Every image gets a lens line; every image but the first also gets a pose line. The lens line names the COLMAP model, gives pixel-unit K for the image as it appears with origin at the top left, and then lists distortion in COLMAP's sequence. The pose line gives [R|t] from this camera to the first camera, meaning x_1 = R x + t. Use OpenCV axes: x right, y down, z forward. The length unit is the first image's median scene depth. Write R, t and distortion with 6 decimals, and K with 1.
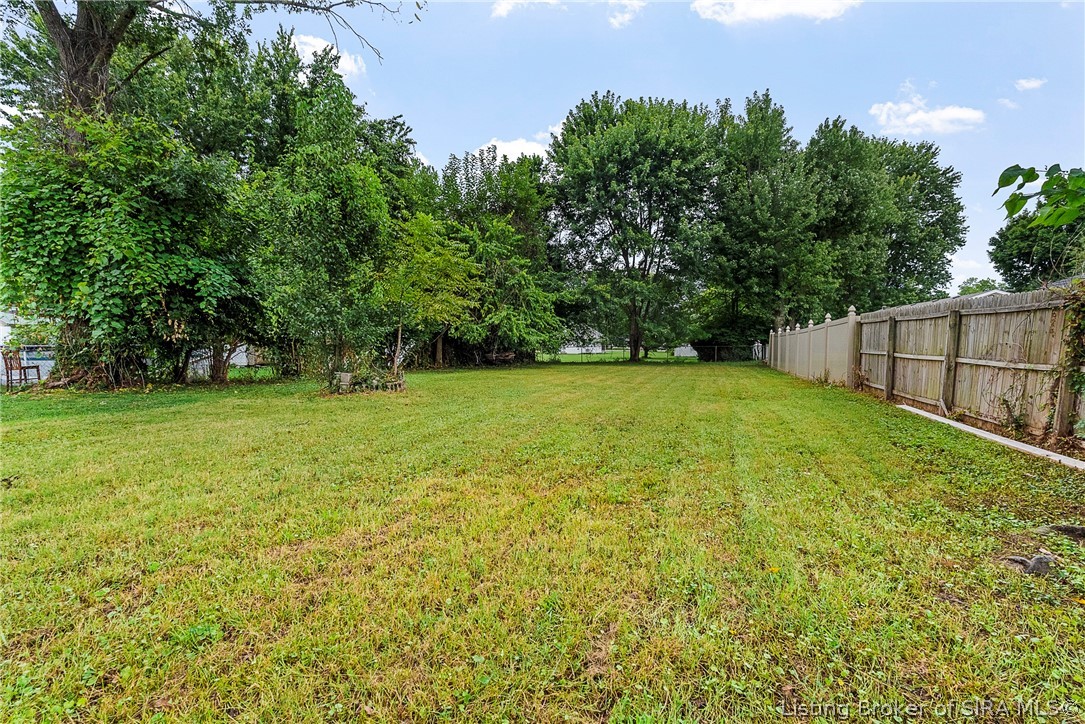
lens RADIAL K [[493.5, 0, 546.1], [0, 493.5, 357.1], [0, 0, 1]] dist [-0.001494, -0.000272]
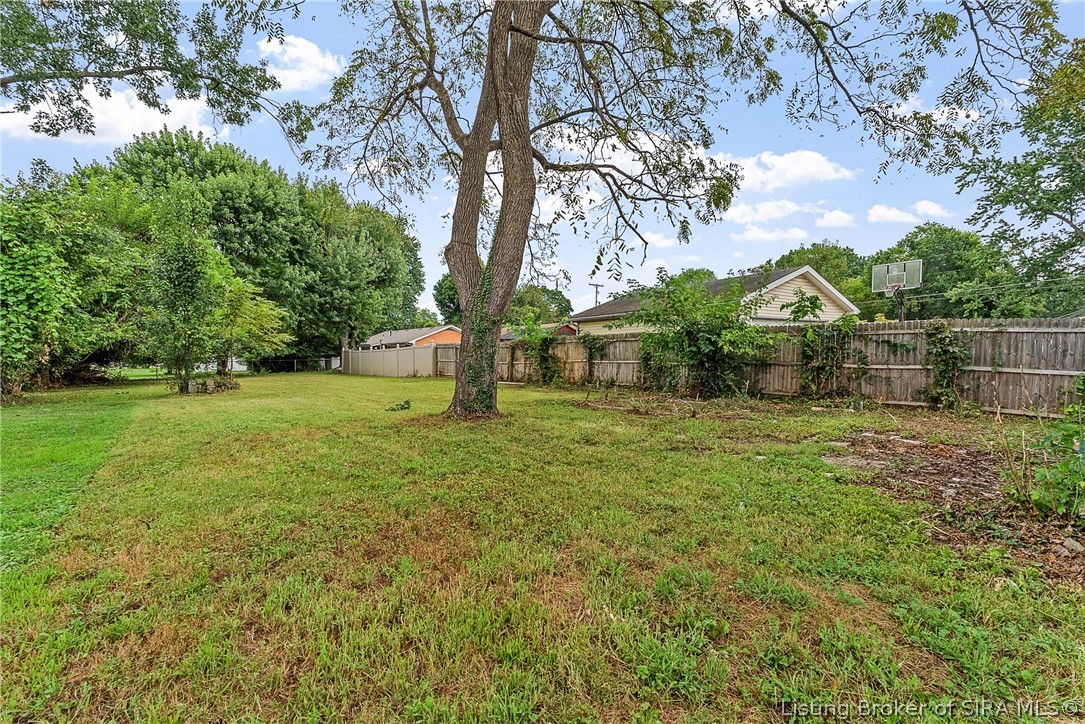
lens RADIAL K [[493.5, 0, 546.1], [0, 493.5, 357.1], [0, 0, 1]] dist [-0.001494, -0.000272]
pose [[0.553923, -0.005586, 0.832549, -0.365862], [0.025663, 0.999617, -0.010367, 0.003865], [-0.832172, 0.027108, 0.553854, -0.255024]]
